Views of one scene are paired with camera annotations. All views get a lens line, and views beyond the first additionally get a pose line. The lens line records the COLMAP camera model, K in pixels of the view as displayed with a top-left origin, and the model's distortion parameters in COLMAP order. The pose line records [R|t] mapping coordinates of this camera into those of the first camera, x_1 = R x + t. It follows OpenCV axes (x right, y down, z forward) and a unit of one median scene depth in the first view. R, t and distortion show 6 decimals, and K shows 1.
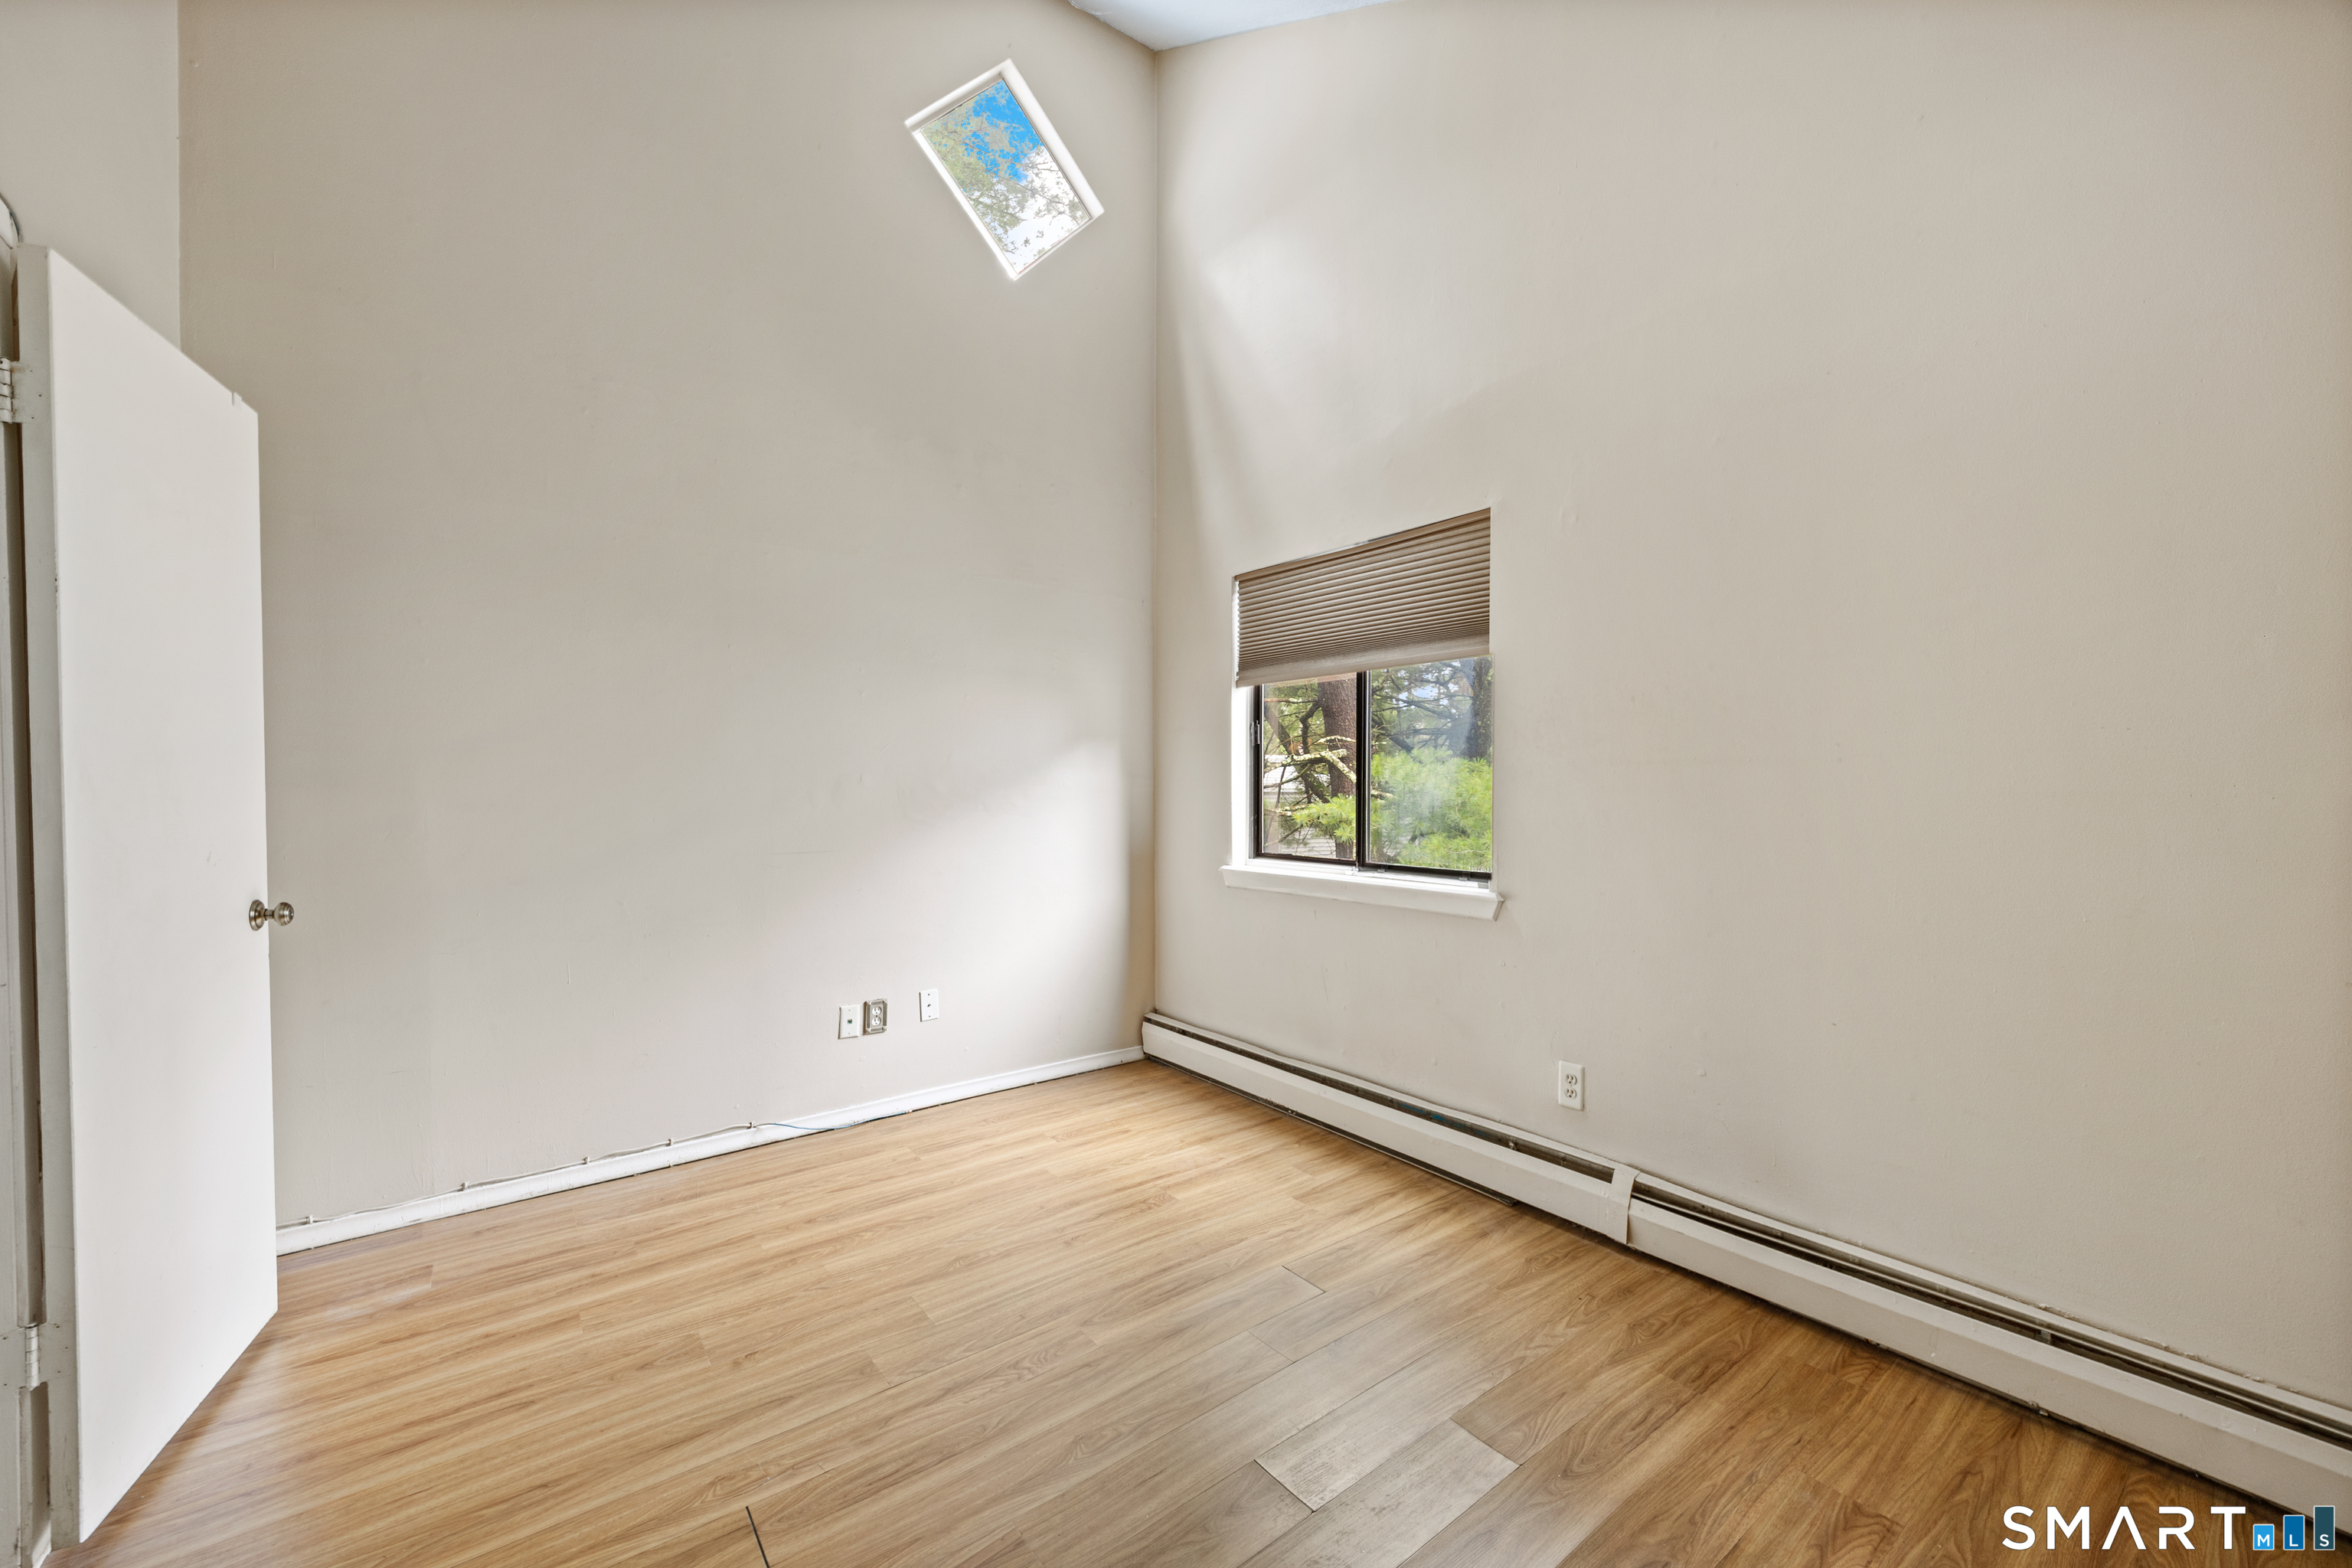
lens RADIAL K [[928.2, 0, 1170.3], [0, 928.2, 801.2], [0, 0, 1]] dist [0.014461, 0.000189]
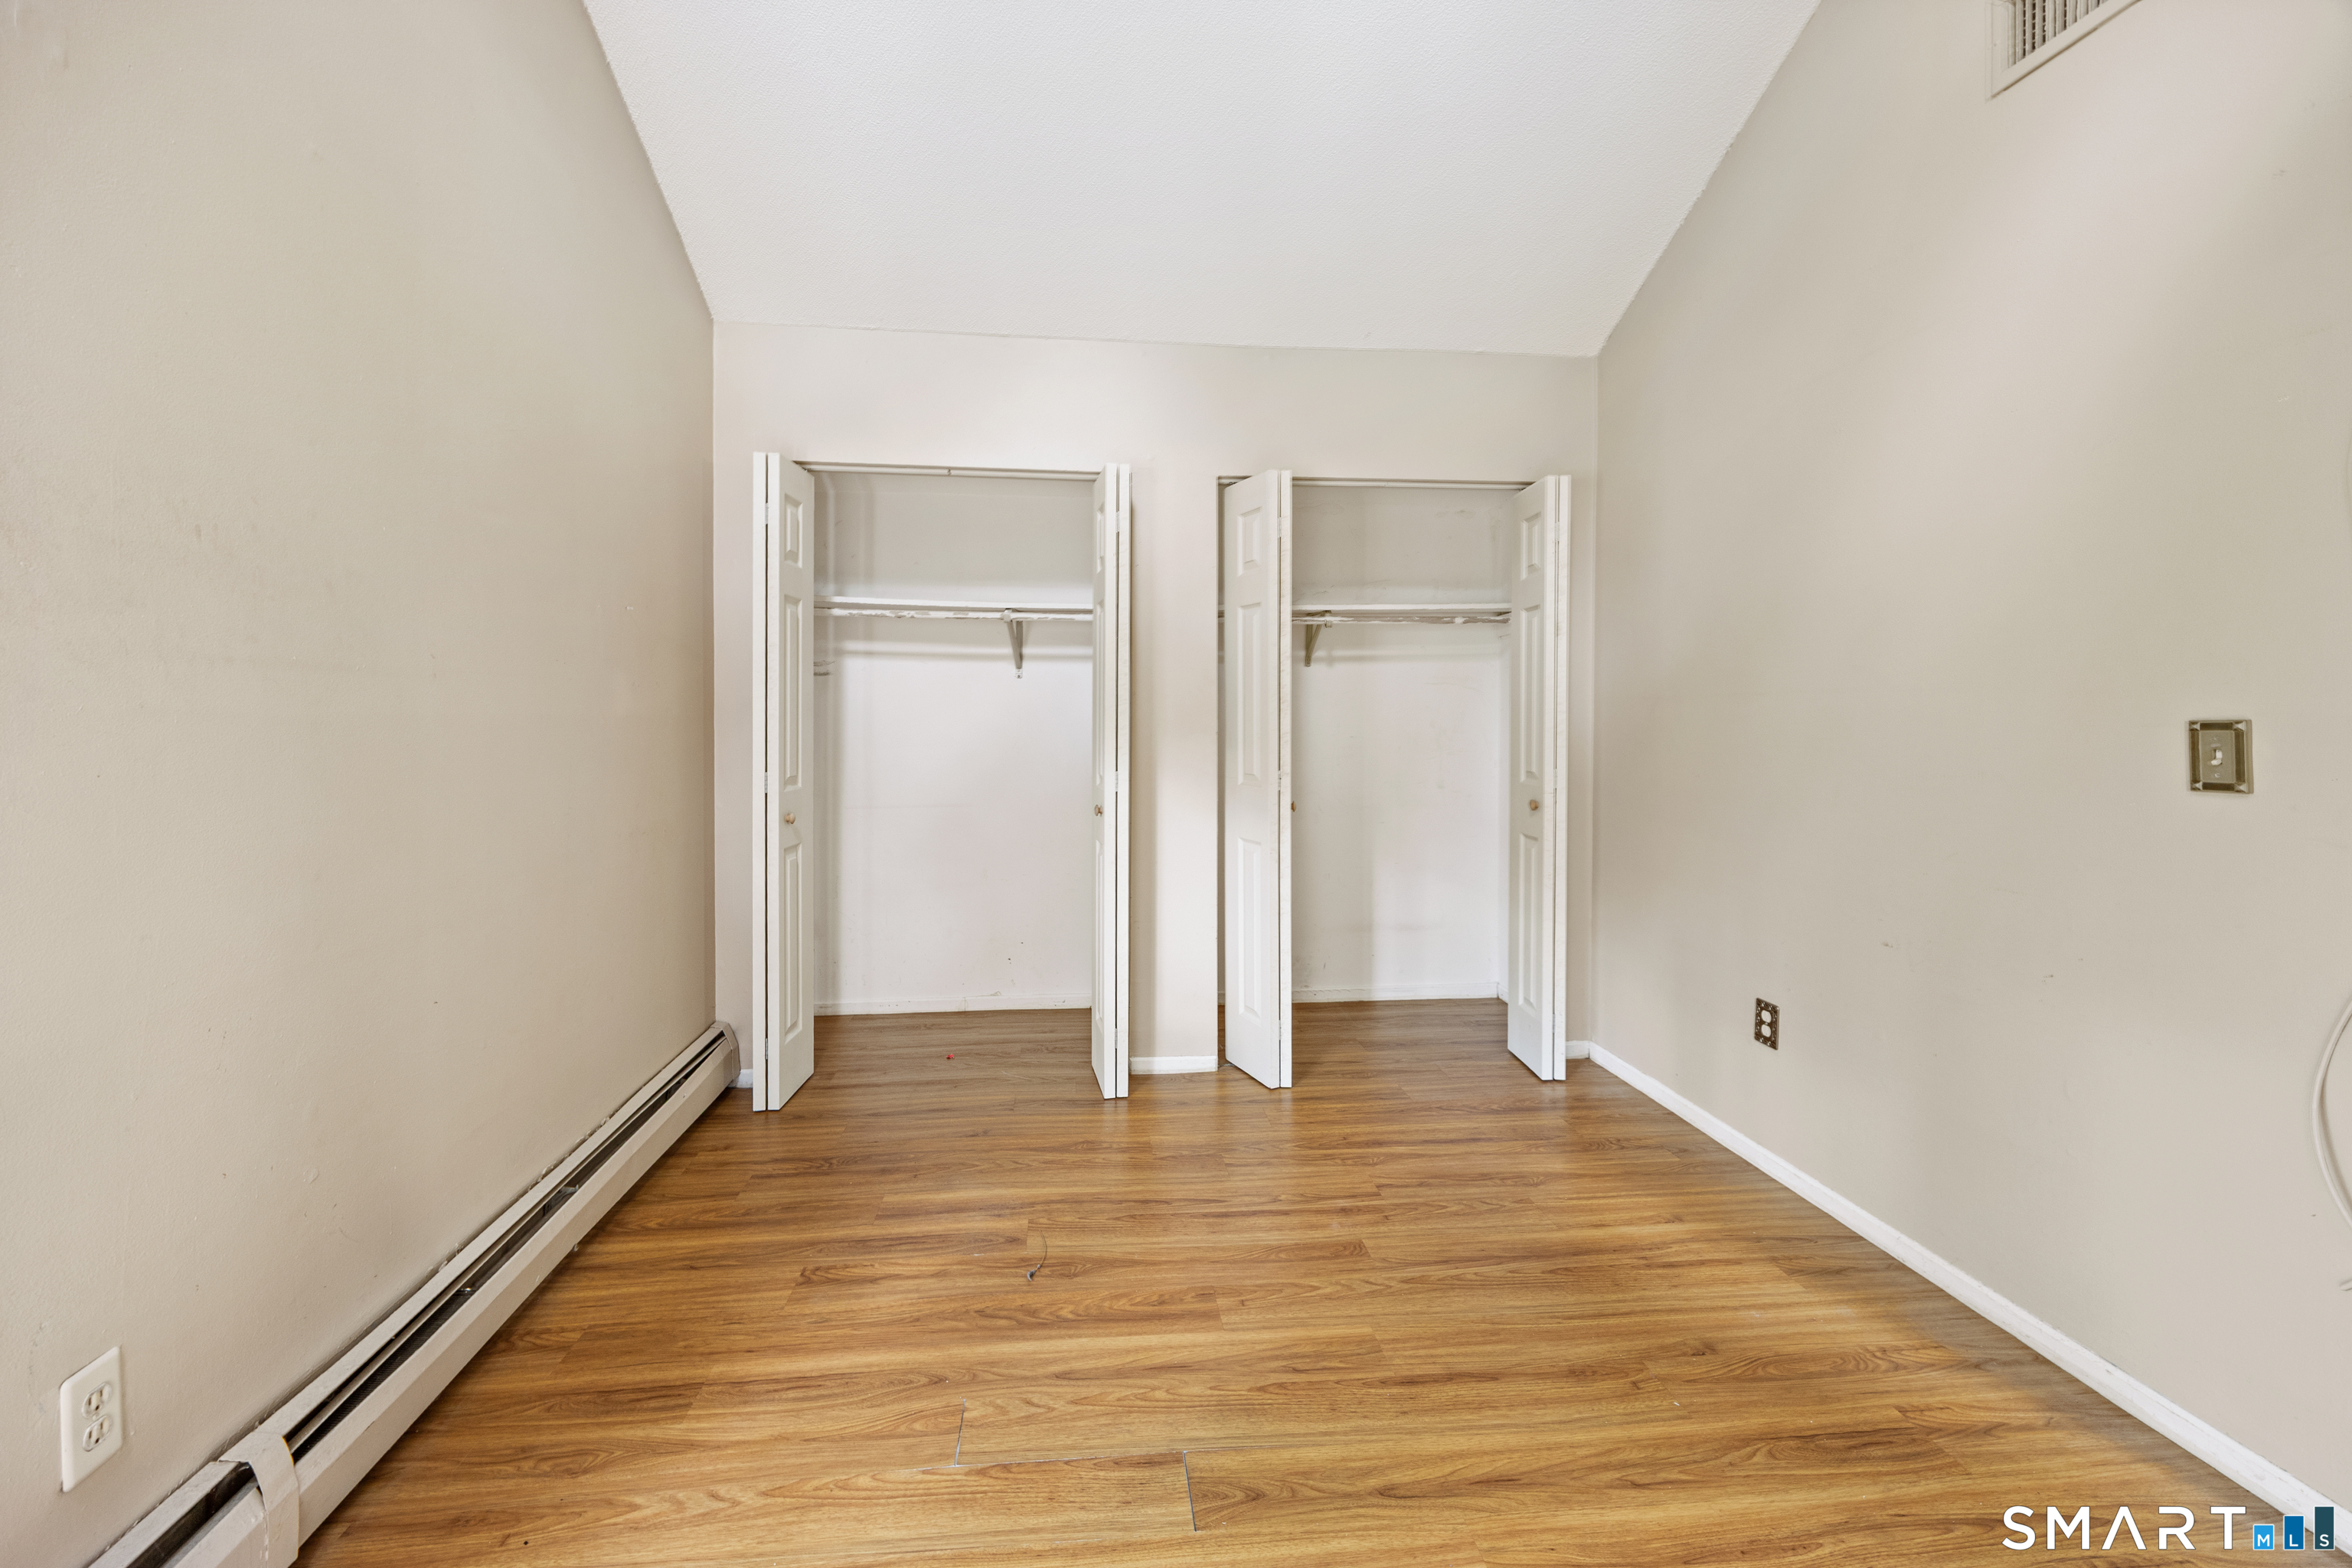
lens RADIAL K [[933.6, 0, 1163.9], [0, 933.6, 724.0], [0, 0, 1]] dist [0.000641, -0.000320]
pose [[-0.857050, -0.004094, 0.515217, -0.174288], [0.008156, 0.999735, 0.021510, -0.010316], [-0.515169, 0.022637, -0.856790, 0.972751]]
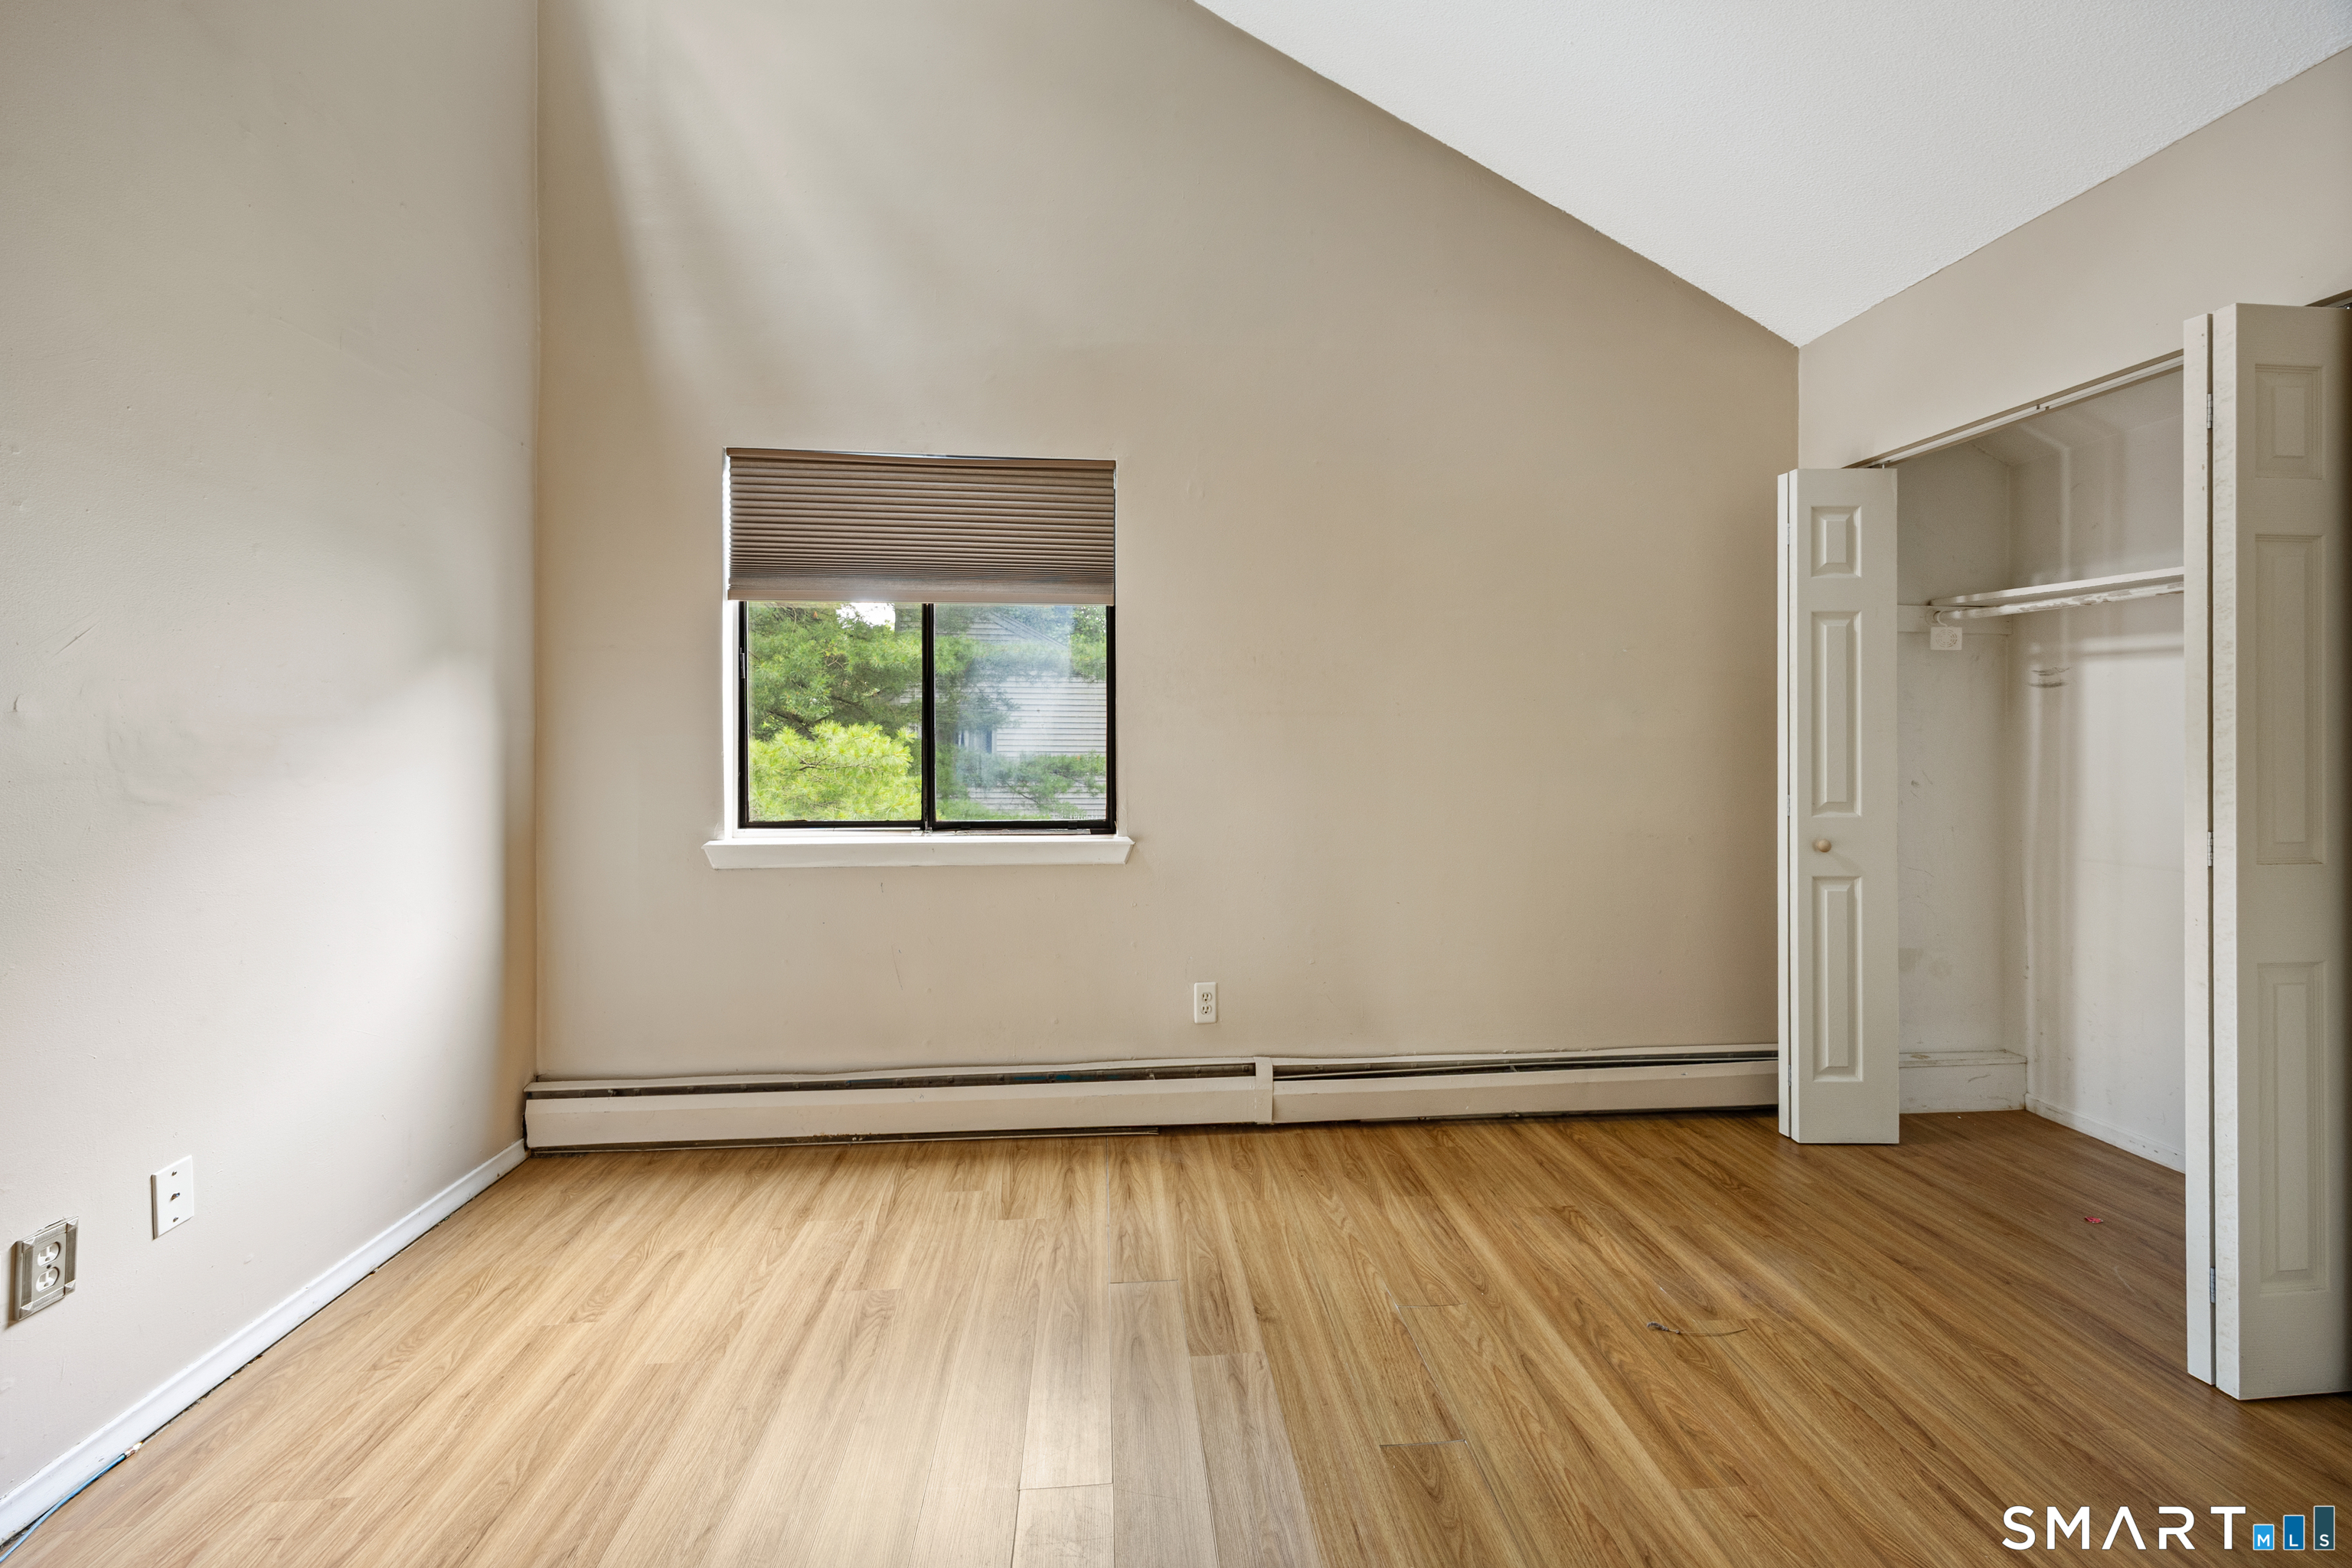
lens RADIAL K [[939.2, 0, 1181.8], [0, 939.2, 735.2], [0, 0, 1]] dist [0.003078, 0.000389]
pose [[0.528970, 0.002143, 0.848638, -0.470275], [0.011957, 0.999879, -0.009978, -0.002093], [-0.848556, 0.015425, 0.528881, 0.377169]]
